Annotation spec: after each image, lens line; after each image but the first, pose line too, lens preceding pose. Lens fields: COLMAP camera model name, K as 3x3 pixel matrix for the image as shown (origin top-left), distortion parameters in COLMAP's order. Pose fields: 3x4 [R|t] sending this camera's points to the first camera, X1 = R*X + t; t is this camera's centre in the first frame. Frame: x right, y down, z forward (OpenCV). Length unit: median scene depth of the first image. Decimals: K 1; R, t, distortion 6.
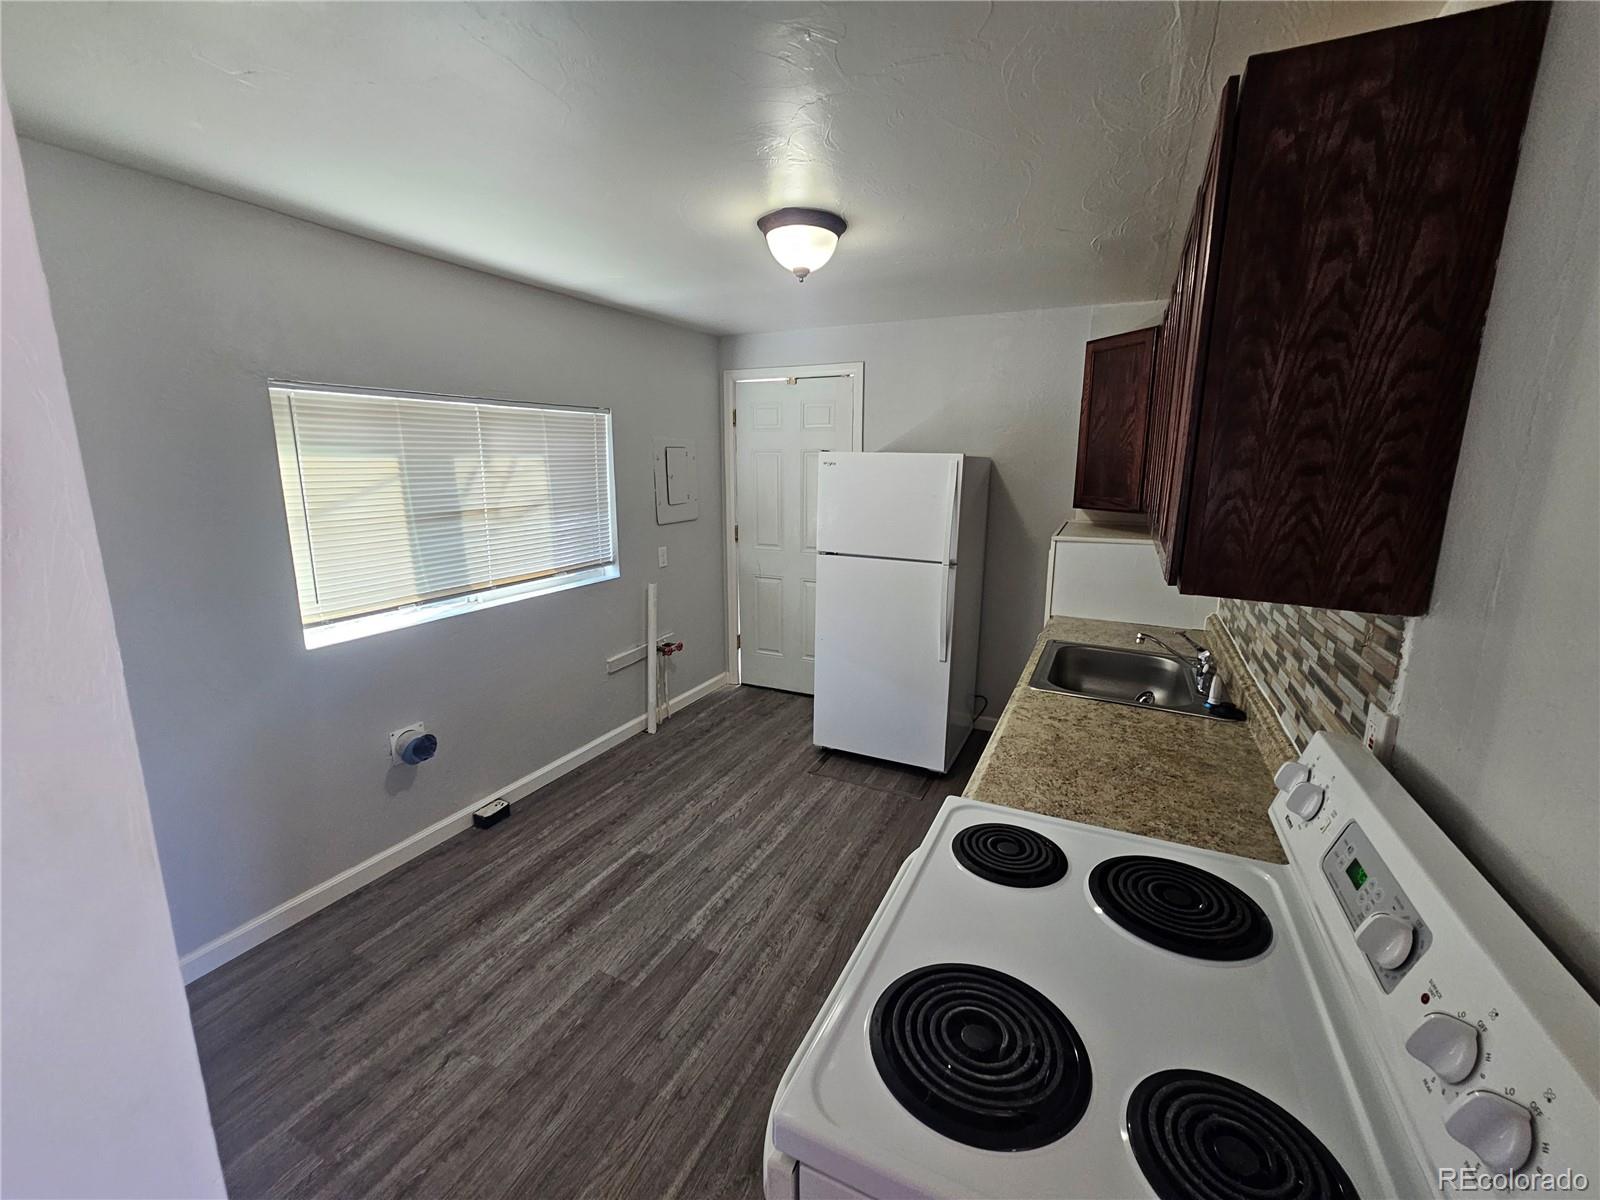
lens RADIAL K [[649.0, 0, 804.9], [0, 649.0, 592.4], [0, 0, 1]] dist [-0.013741, -0.000270]
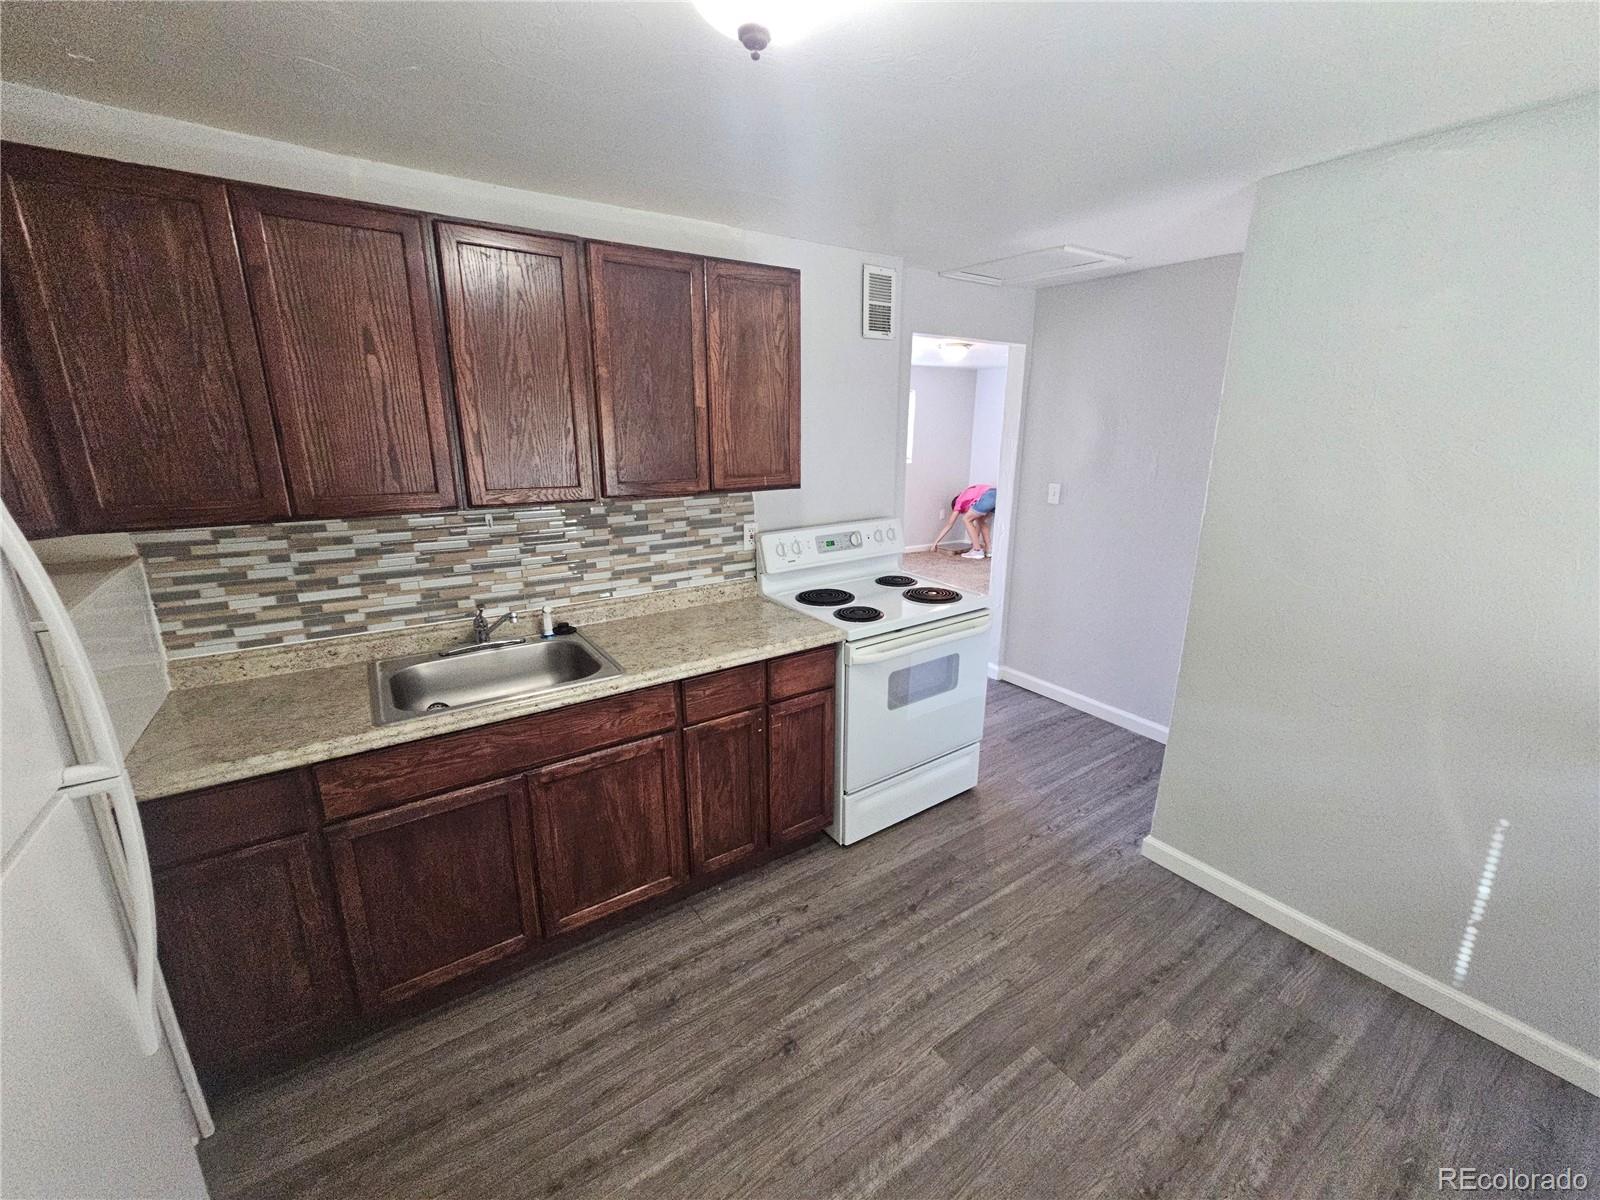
lens RADIAL K [[649.0, 0, 804.6], [0, 649.0, 597.3], [0, 0, 1]] dist [-0.013741, -0.000270]
pose [[-0.866796, -0.146718, 0.476590, -0.304305], [0.085714, 0.897675, 0.432241, -0.330840], [-0.491240, 0.415515, -0.765526, 1.502180]]
